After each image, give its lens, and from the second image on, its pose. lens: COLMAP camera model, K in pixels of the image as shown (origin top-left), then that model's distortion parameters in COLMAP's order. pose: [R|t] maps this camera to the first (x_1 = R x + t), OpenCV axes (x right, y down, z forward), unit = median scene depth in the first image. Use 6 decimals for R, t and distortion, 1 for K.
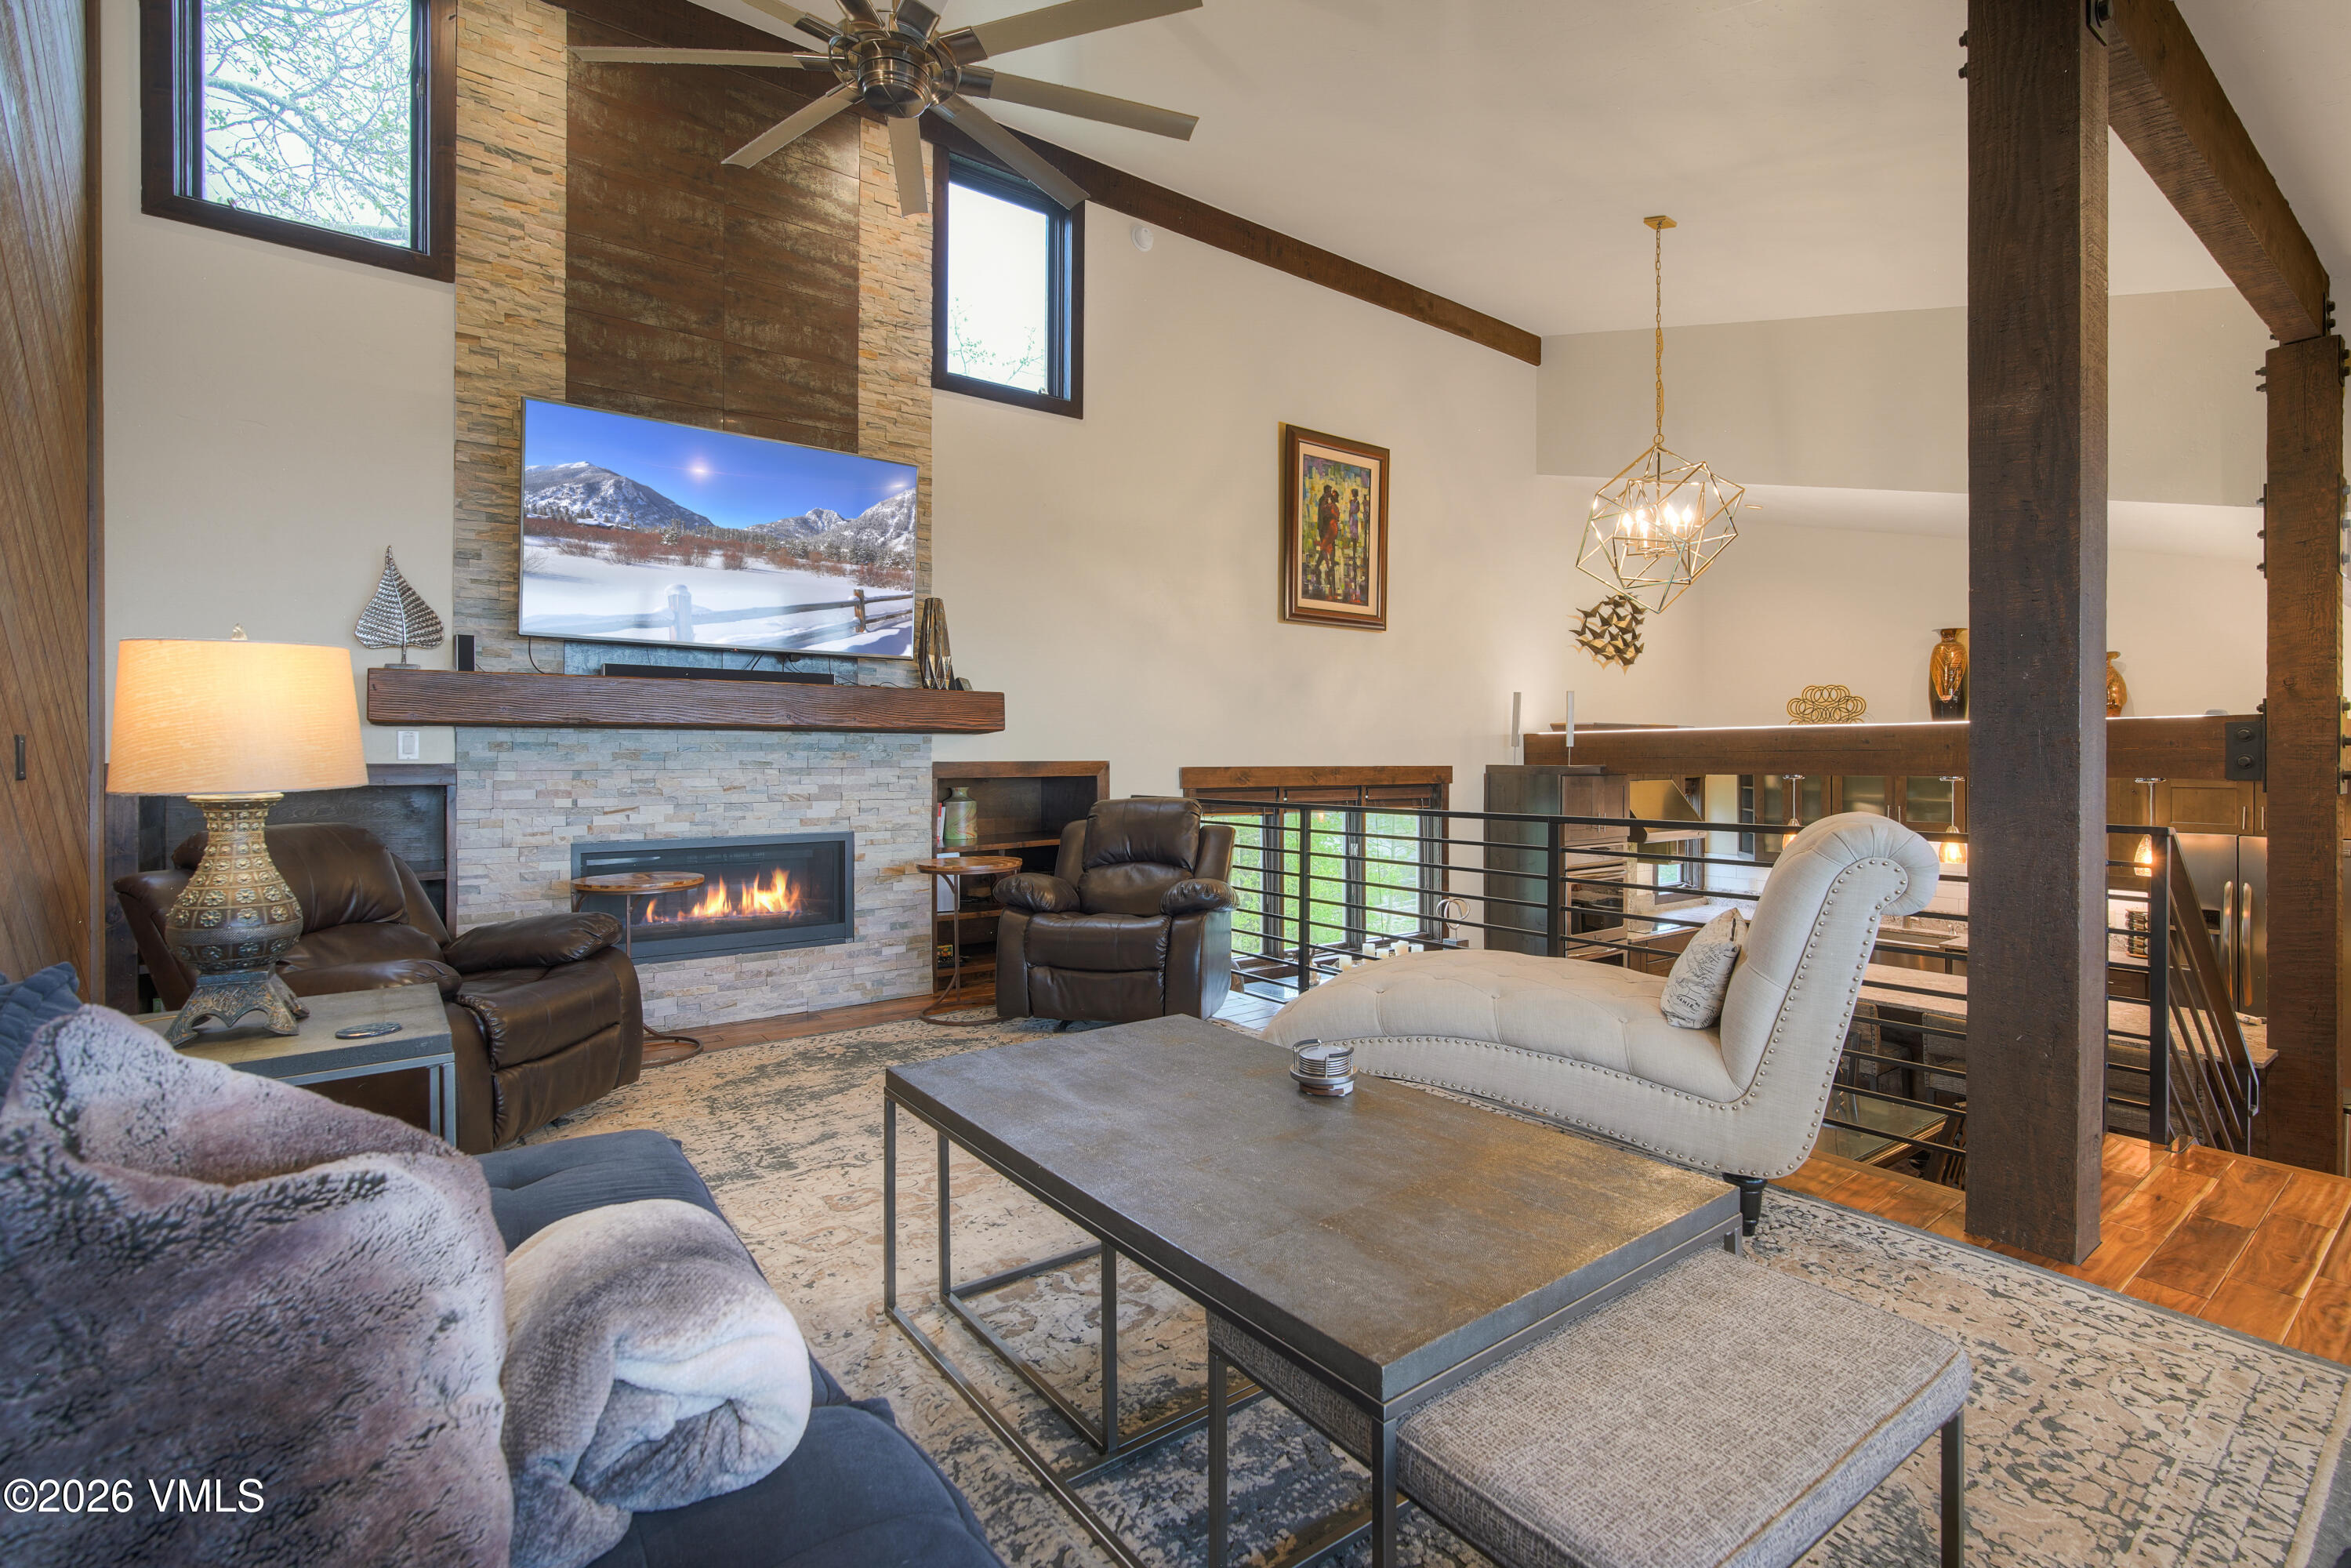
lens RADIAL K [[1060.0, 0, 1180.6], [0, 1060.0, 756.6], [0, 0, 1]] dist [-0.008104, 0.000699]
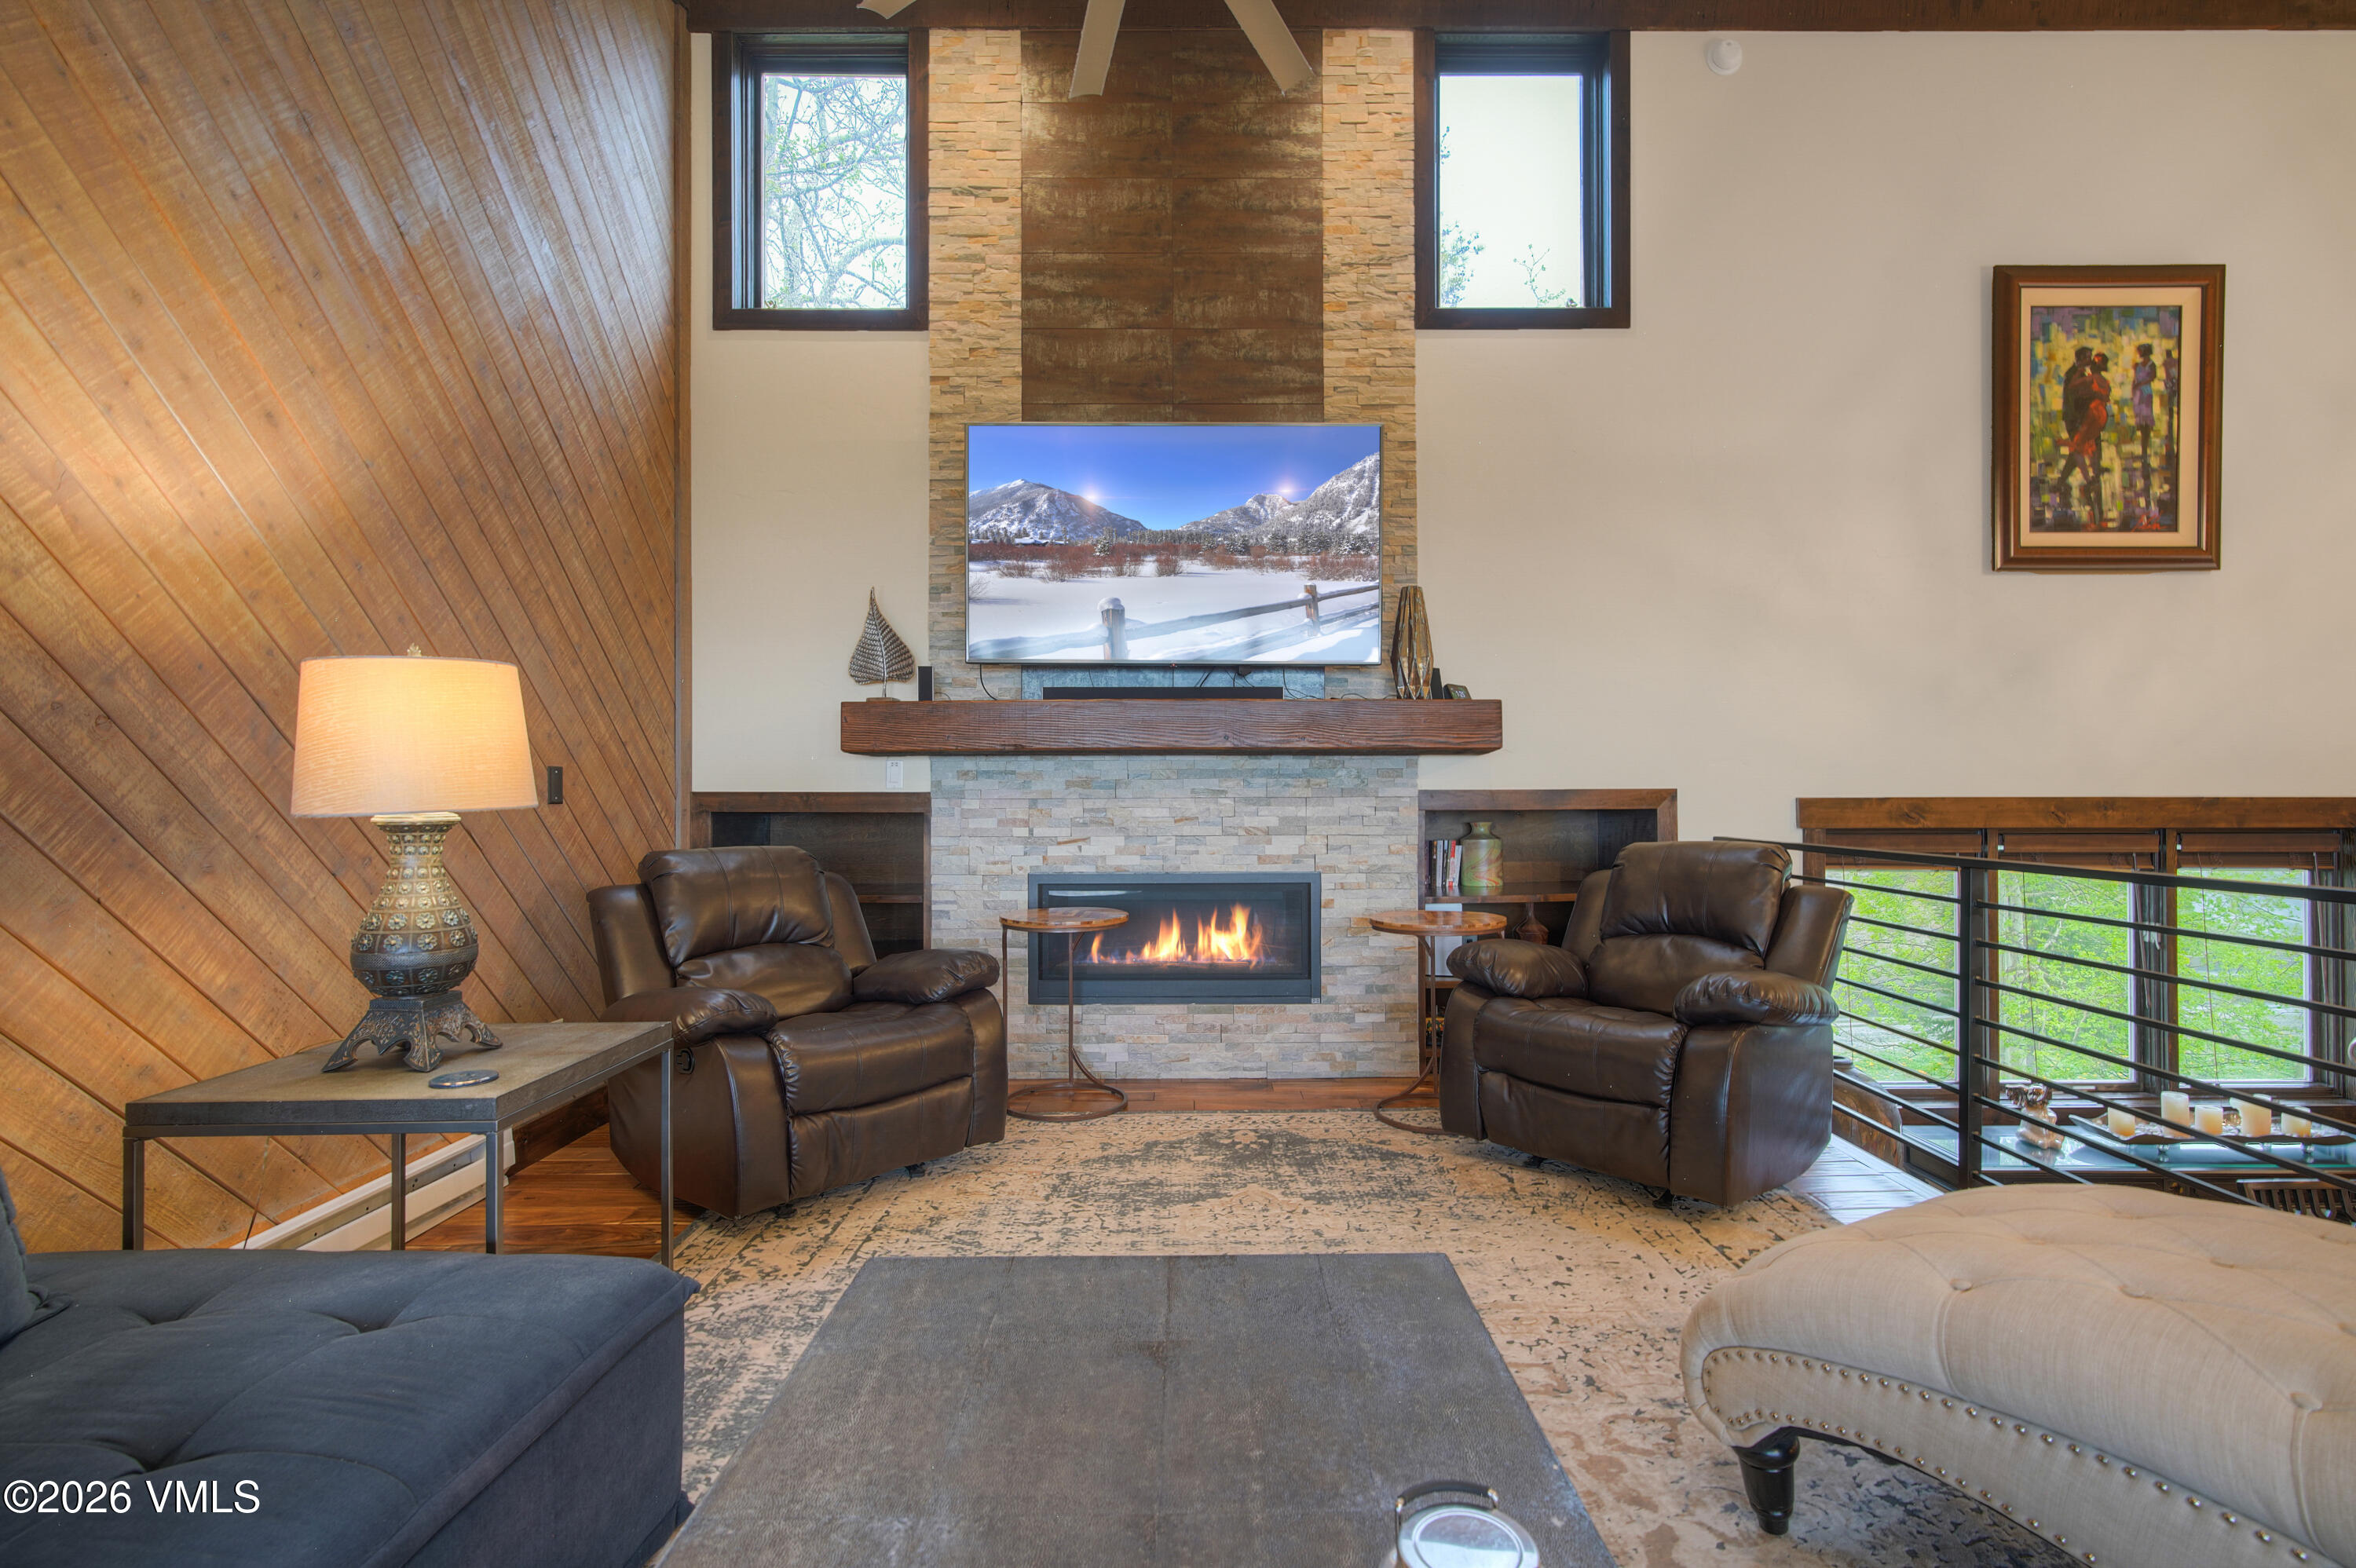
lens RADIAL K [[1065.5, 0, 1200.9], [0, 1065.5, 783.1], [0, 0, 1]] dist [-0.015877, 0.007715]
pose [[0.806291, -0.005630, -0.591492, 0.121552], [0.003687, 0.999983, -0.004492, 0.002929], [0.591507, 0.001441, 0.806298, 0.265793]]
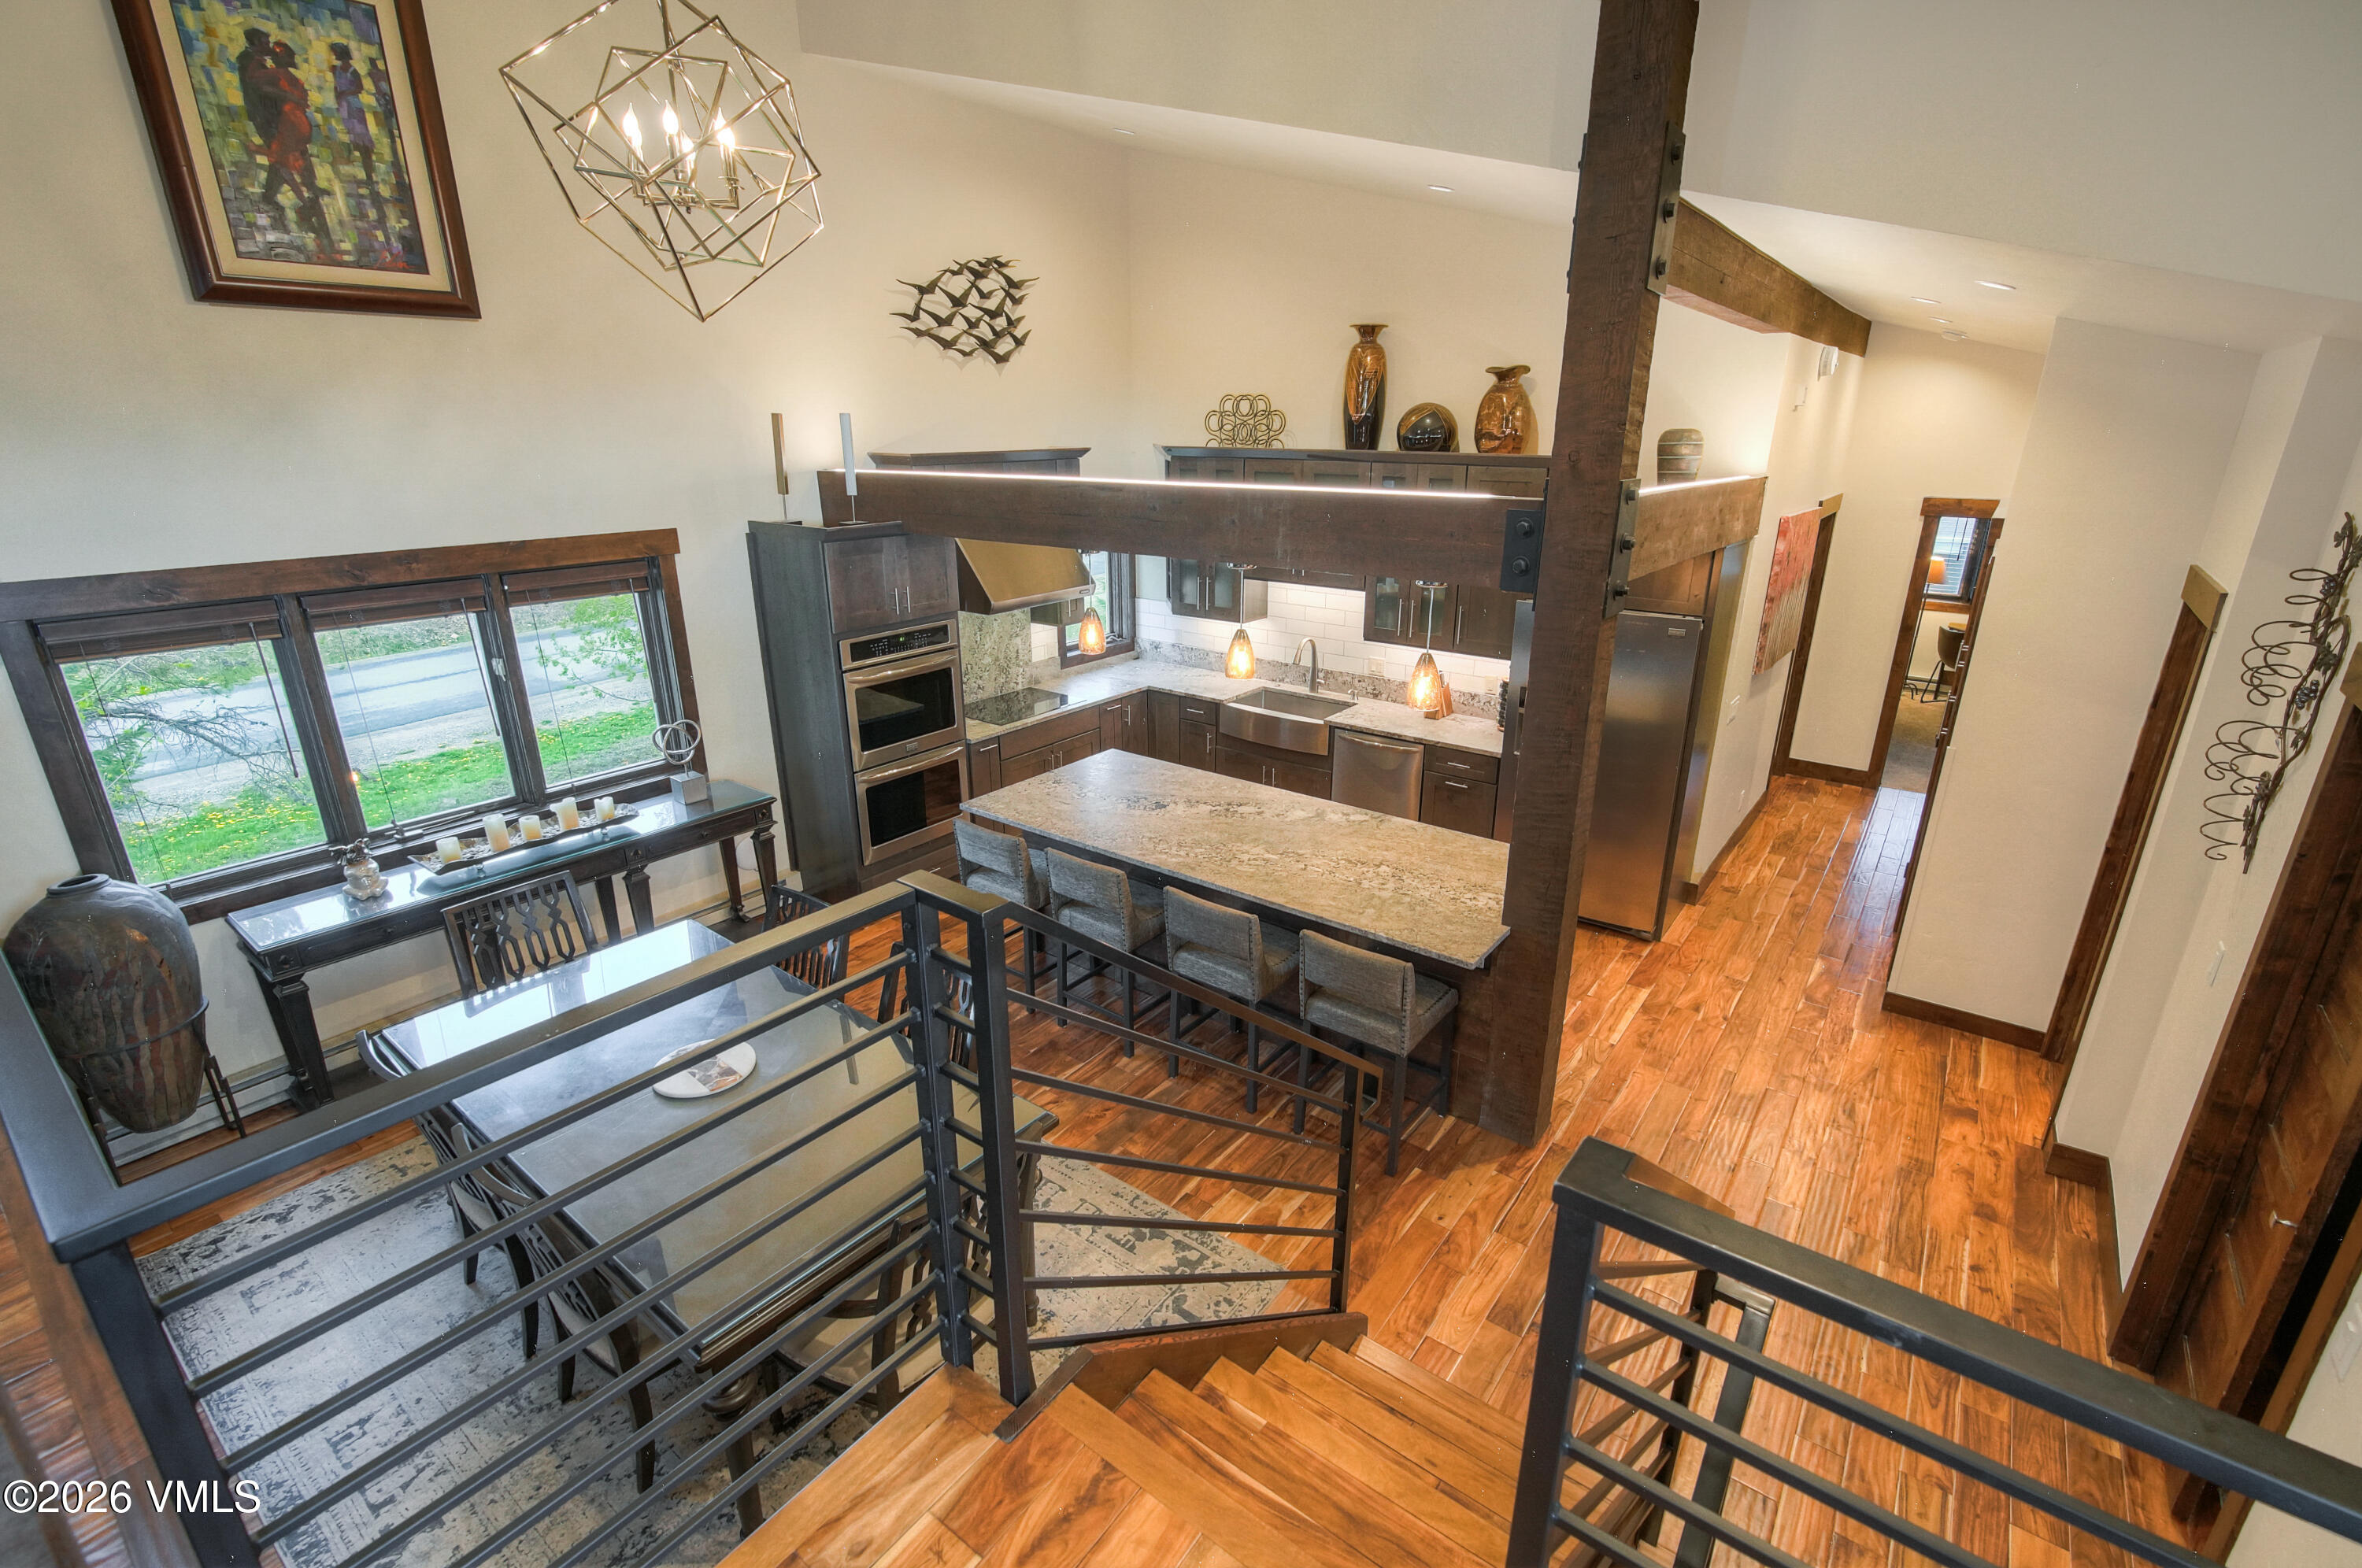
lens RADIAL K [[1047.1, 0, 1178.4], [0, 1047.1, 774.8], [0, 0, 1]] dist [0.000248, 0.000510]
pose [[0.961278, -0.090080, 0.260444, 0.592468], [-0.000326, 0.944696, 0.327947, -0.099615], [-0.275582, -0.315333, 0.908086, 0.363466]]
